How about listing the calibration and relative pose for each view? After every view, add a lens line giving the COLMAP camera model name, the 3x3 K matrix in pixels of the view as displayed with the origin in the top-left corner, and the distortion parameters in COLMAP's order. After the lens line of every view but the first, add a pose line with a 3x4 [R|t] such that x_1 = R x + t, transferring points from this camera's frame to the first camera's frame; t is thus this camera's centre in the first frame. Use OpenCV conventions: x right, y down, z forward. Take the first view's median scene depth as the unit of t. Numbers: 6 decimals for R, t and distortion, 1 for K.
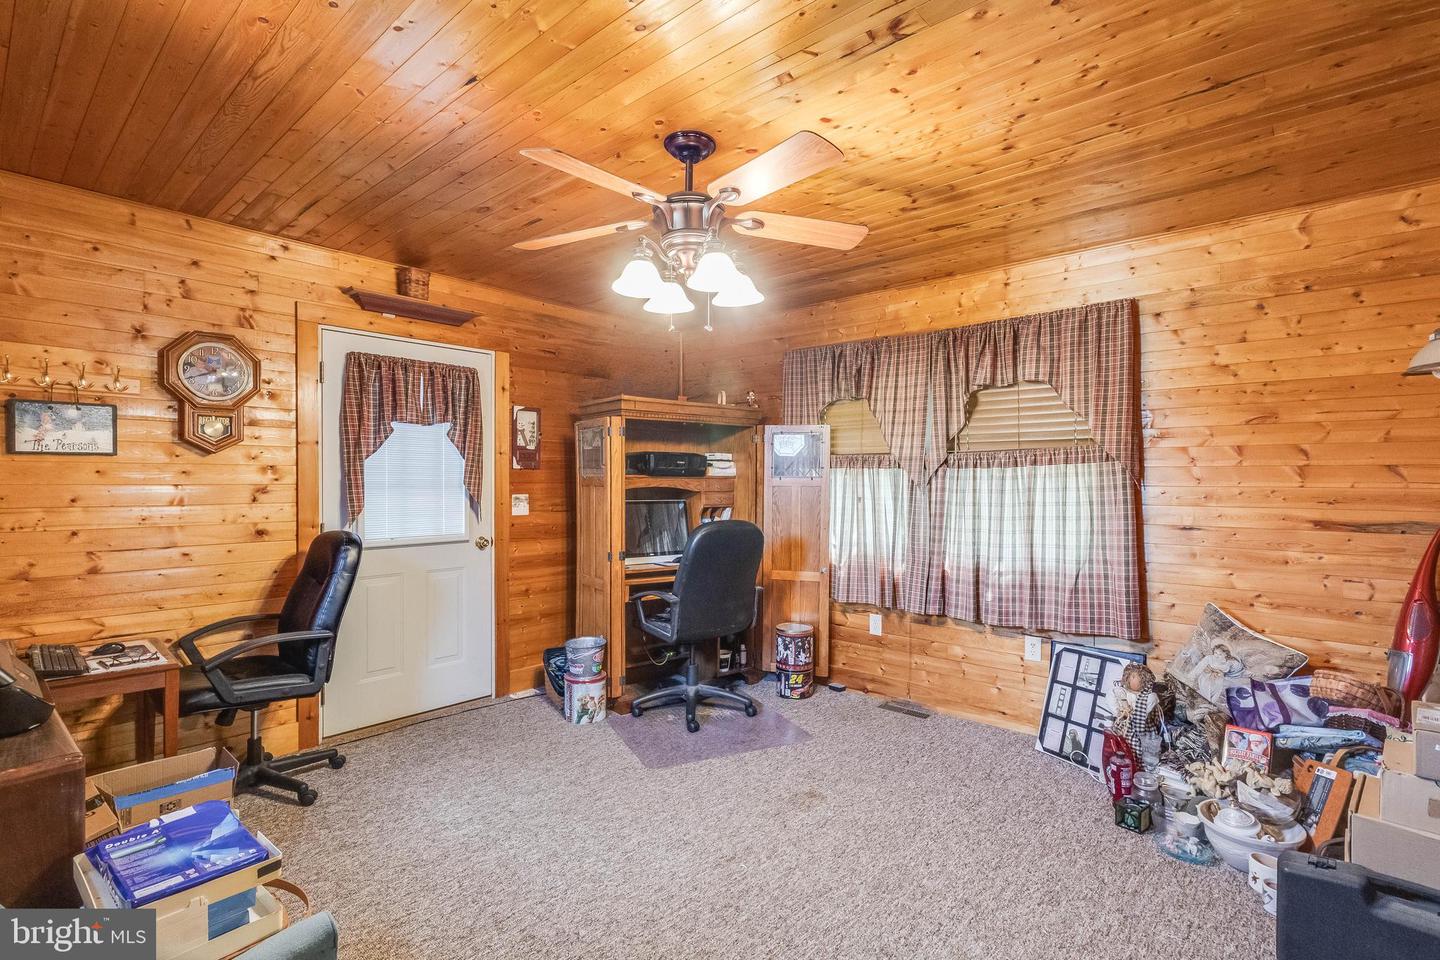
lens RADIAL K [[670.4, 0, 722.9], [0, 670.4, 484.8], [0, 0, 1]] dist [0.011912, 0.000071]
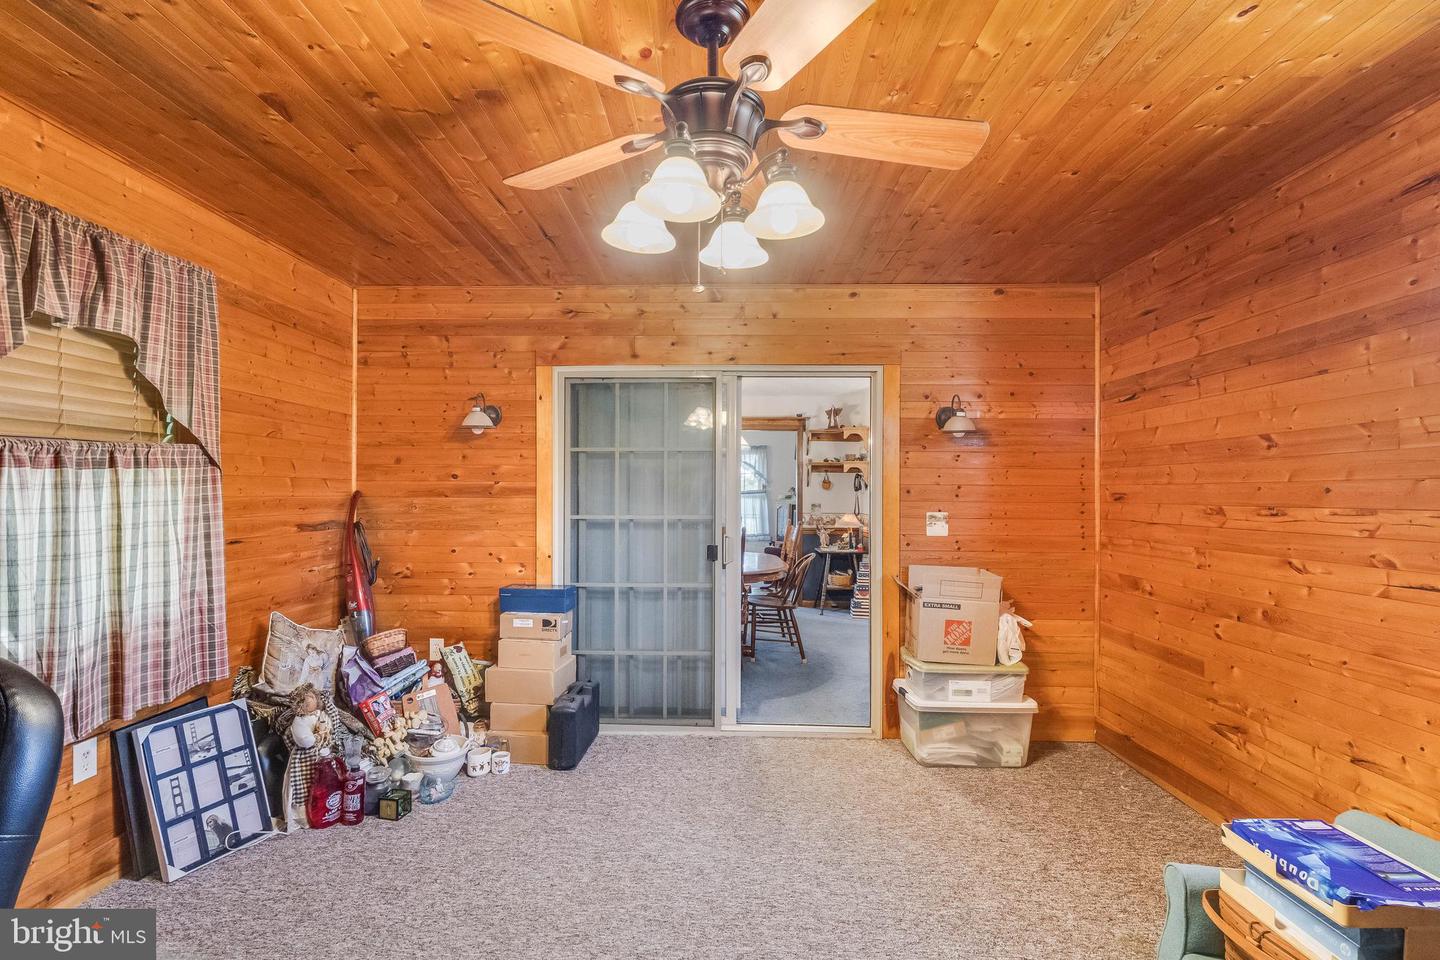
lens RADIAL K [[670.4, 0, 722.9], [0, 670.4, 484.8], [0, 0, 1]] dist [0.011912, 0.000071]
pose [[-0.630416, 0.001693, 0.776256, -0.458062], [0.006218, 0.999977, 0.002869, -0.013215], [-0.776233, 0.006636, -0.630411, 1.057318]]
